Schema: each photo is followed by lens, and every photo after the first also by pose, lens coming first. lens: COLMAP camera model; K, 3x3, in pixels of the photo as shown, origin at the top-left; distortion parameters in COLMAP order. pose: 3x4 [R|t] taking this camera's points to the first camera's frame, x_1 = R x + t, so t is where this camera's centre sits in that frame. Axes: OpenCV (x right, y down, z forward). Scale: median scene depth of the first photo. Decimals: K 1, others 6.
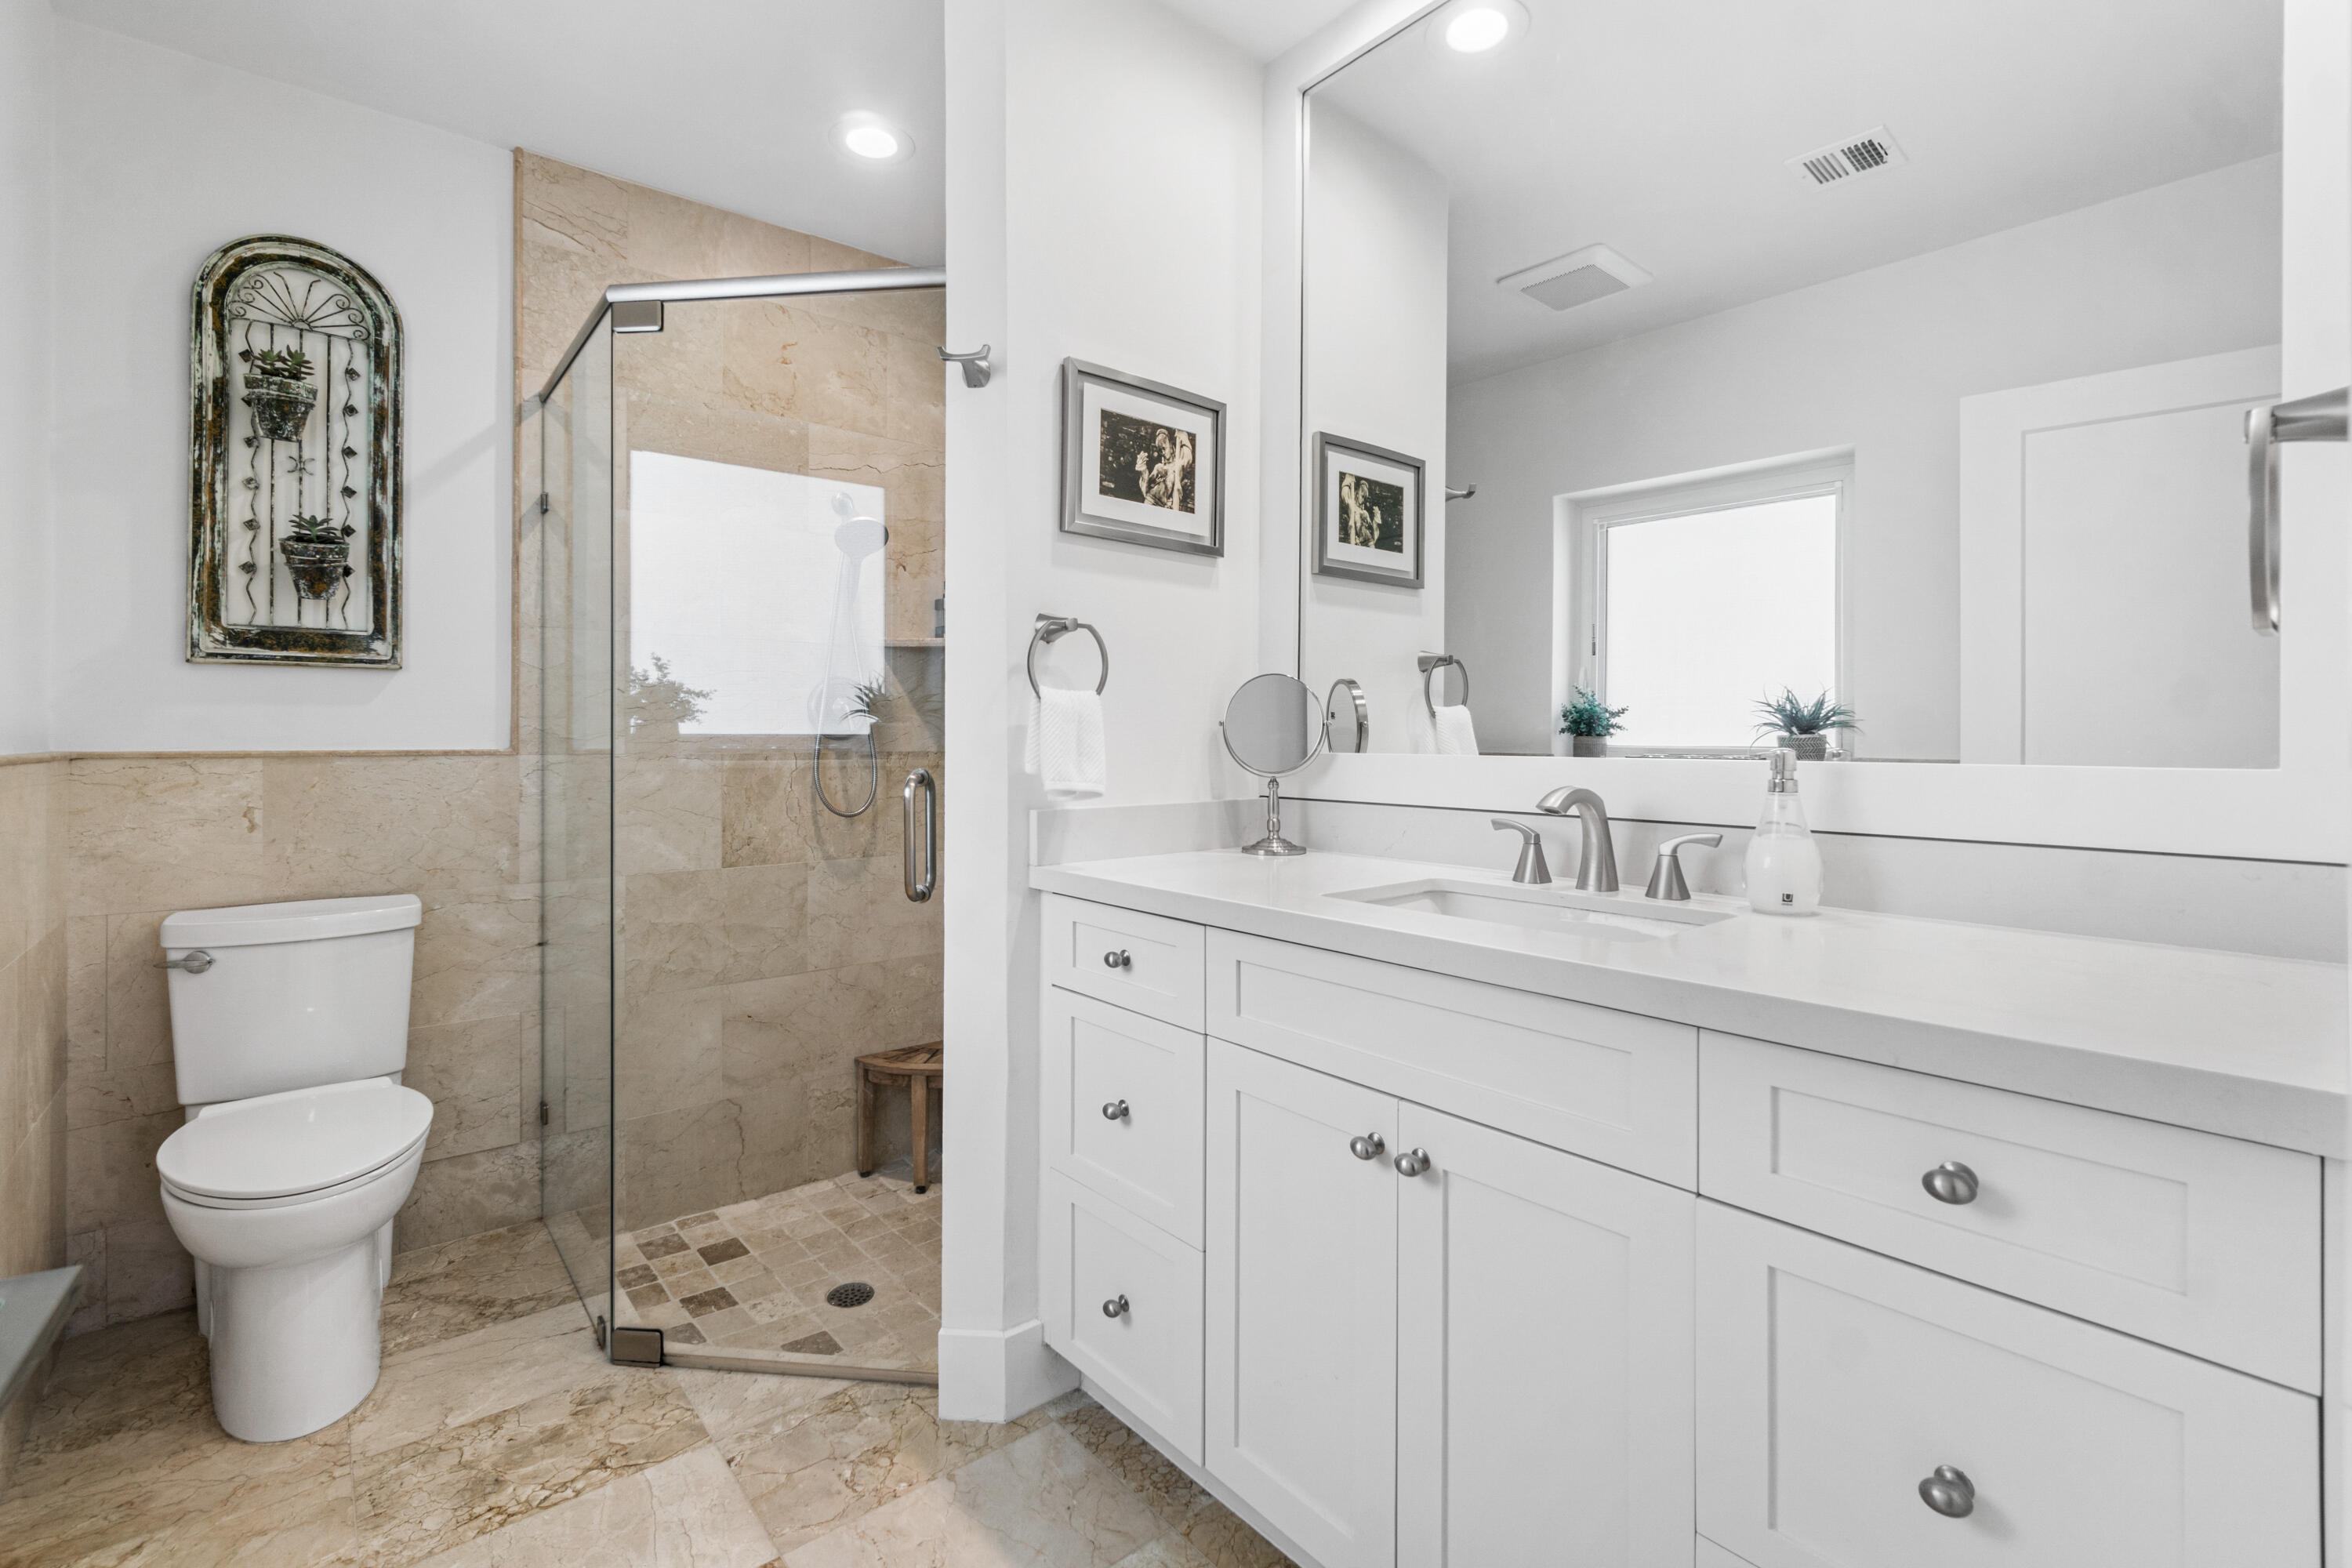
lens RADIAL K [[1039.7, 0, 1132.9], [0, 1039.7, 754.8], [0, 0, 1]] dist [0.001142, 0.000485]
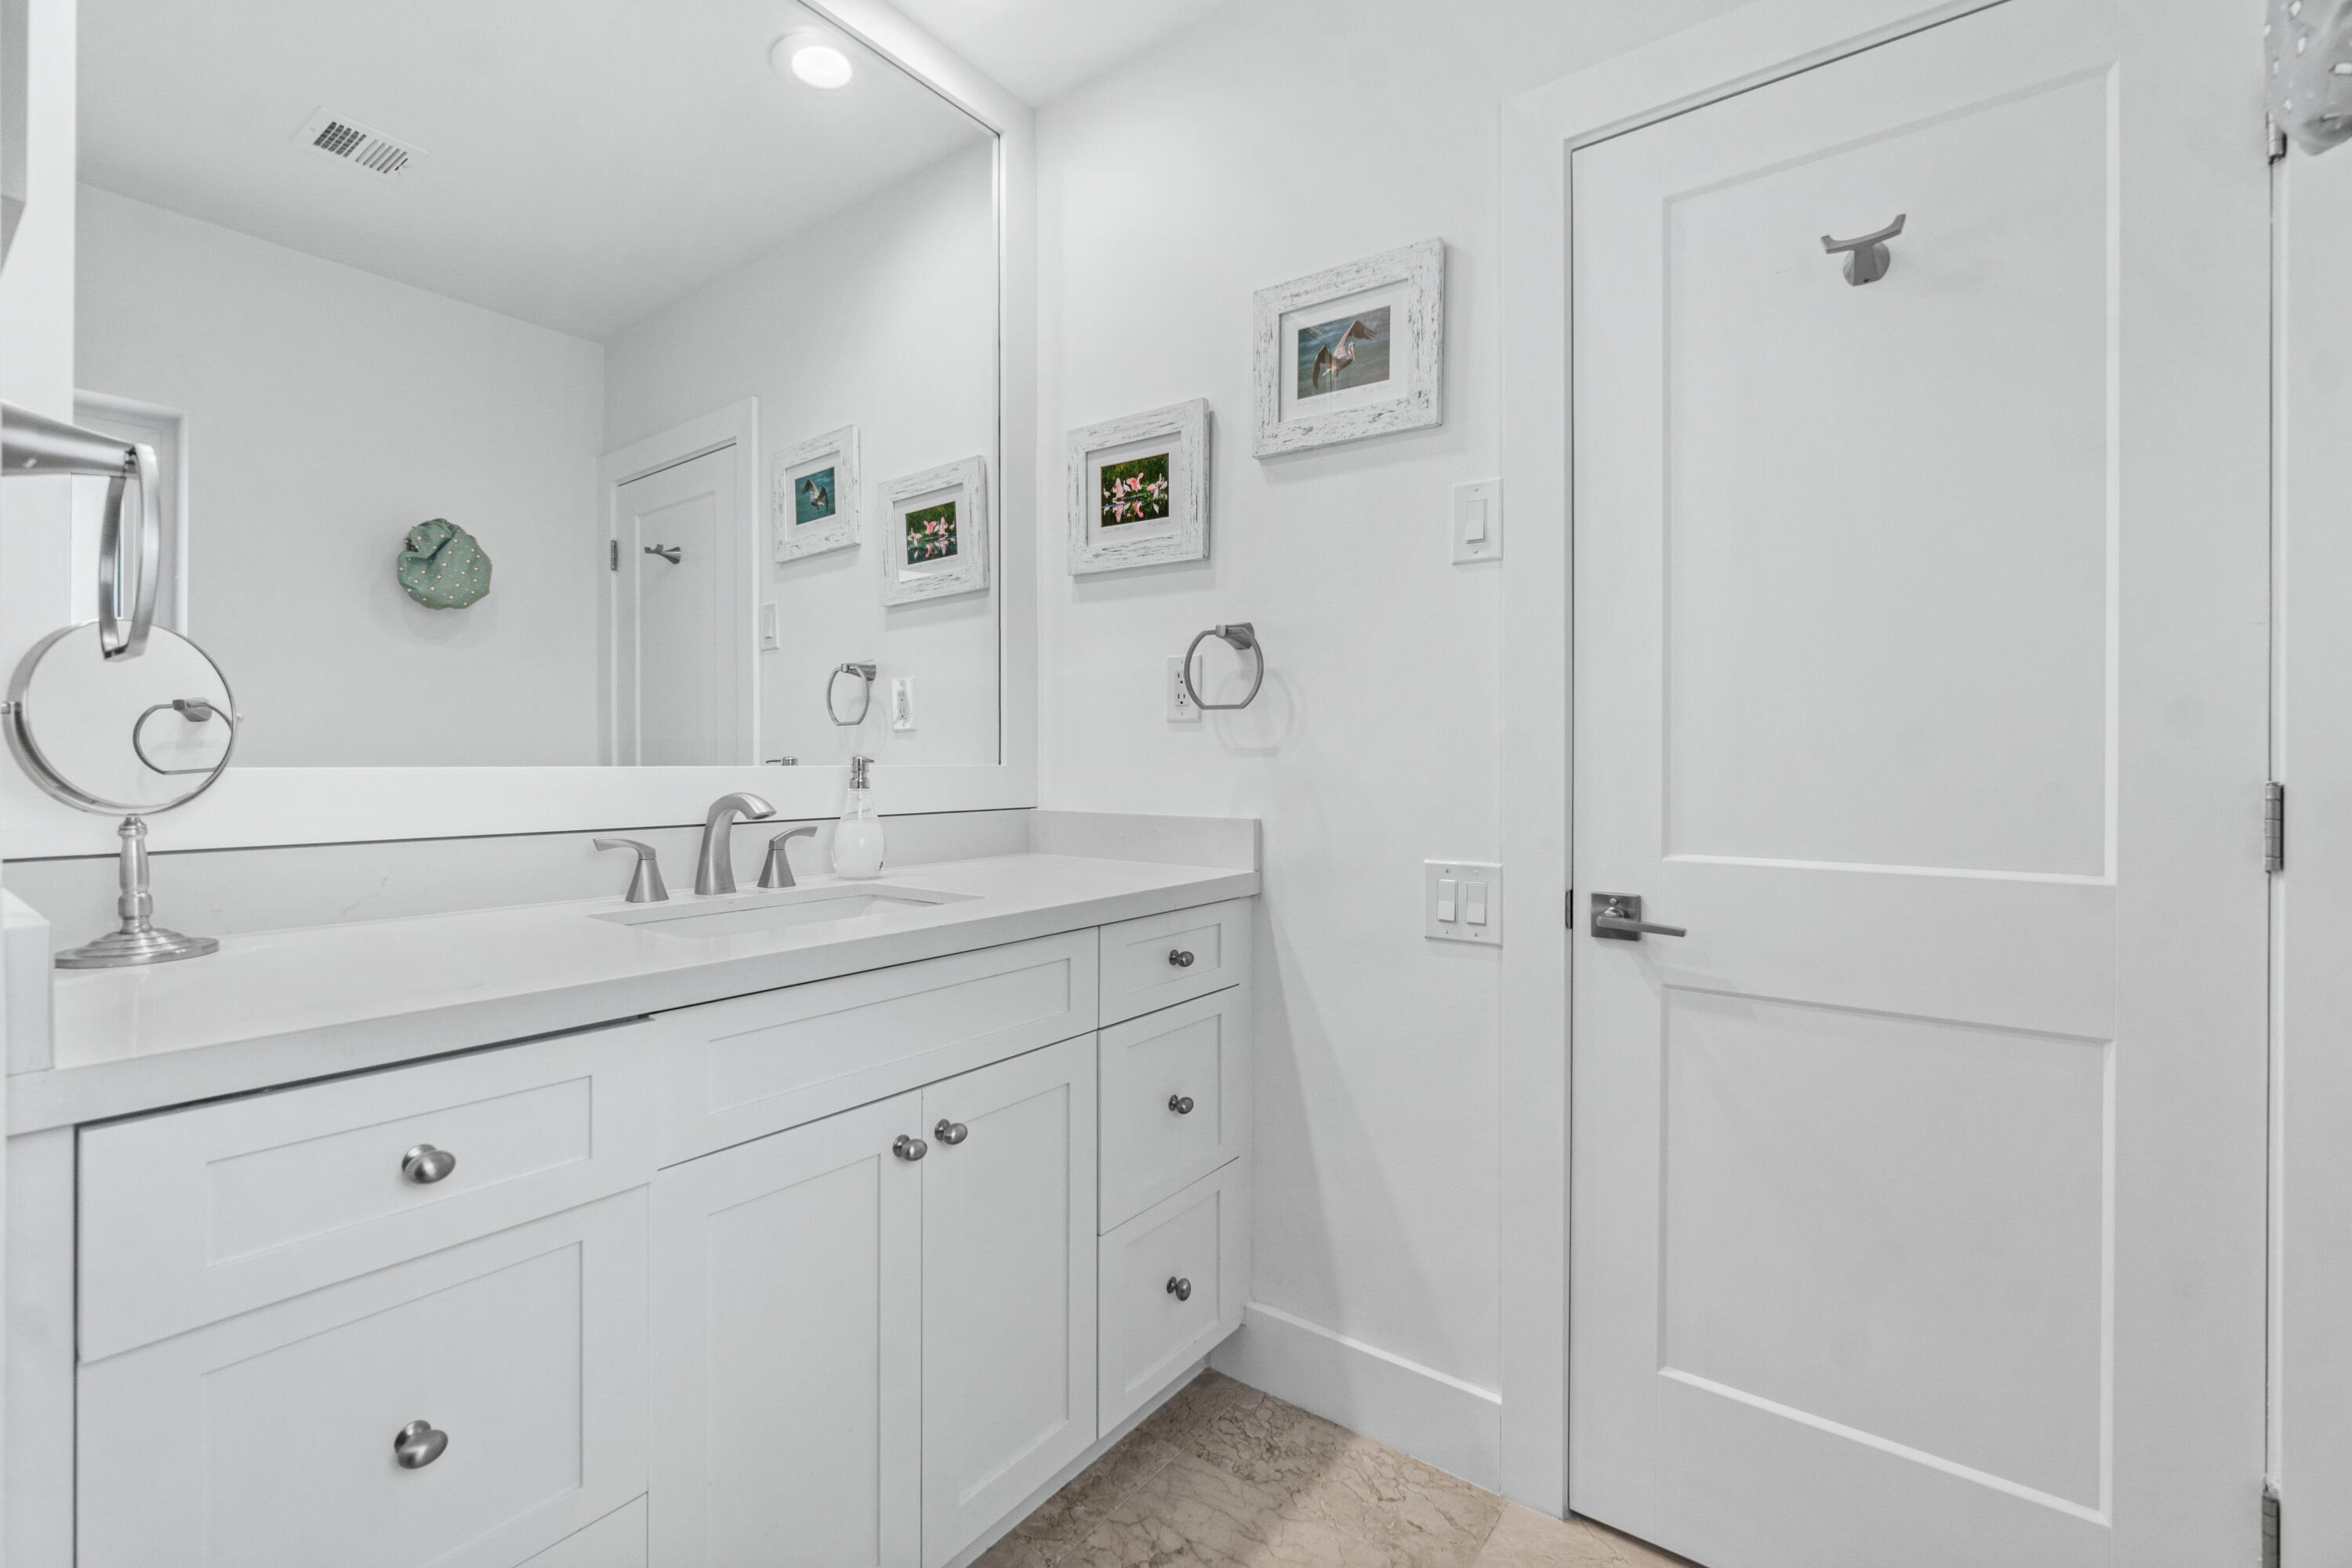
lens RADIAL K [[1039.7, 0, 1132.9], [0, 1039.7, 754.8], [0, 0, 1]] dist [0.001142, 0.000485]
pose [[-0.215542, -0.002723, 0.976491, -0.638792], [0.007502, 0.999962, 0.004445, -0.010759], [-0.976466, 0.008284, -0.215513, 0.779820]]
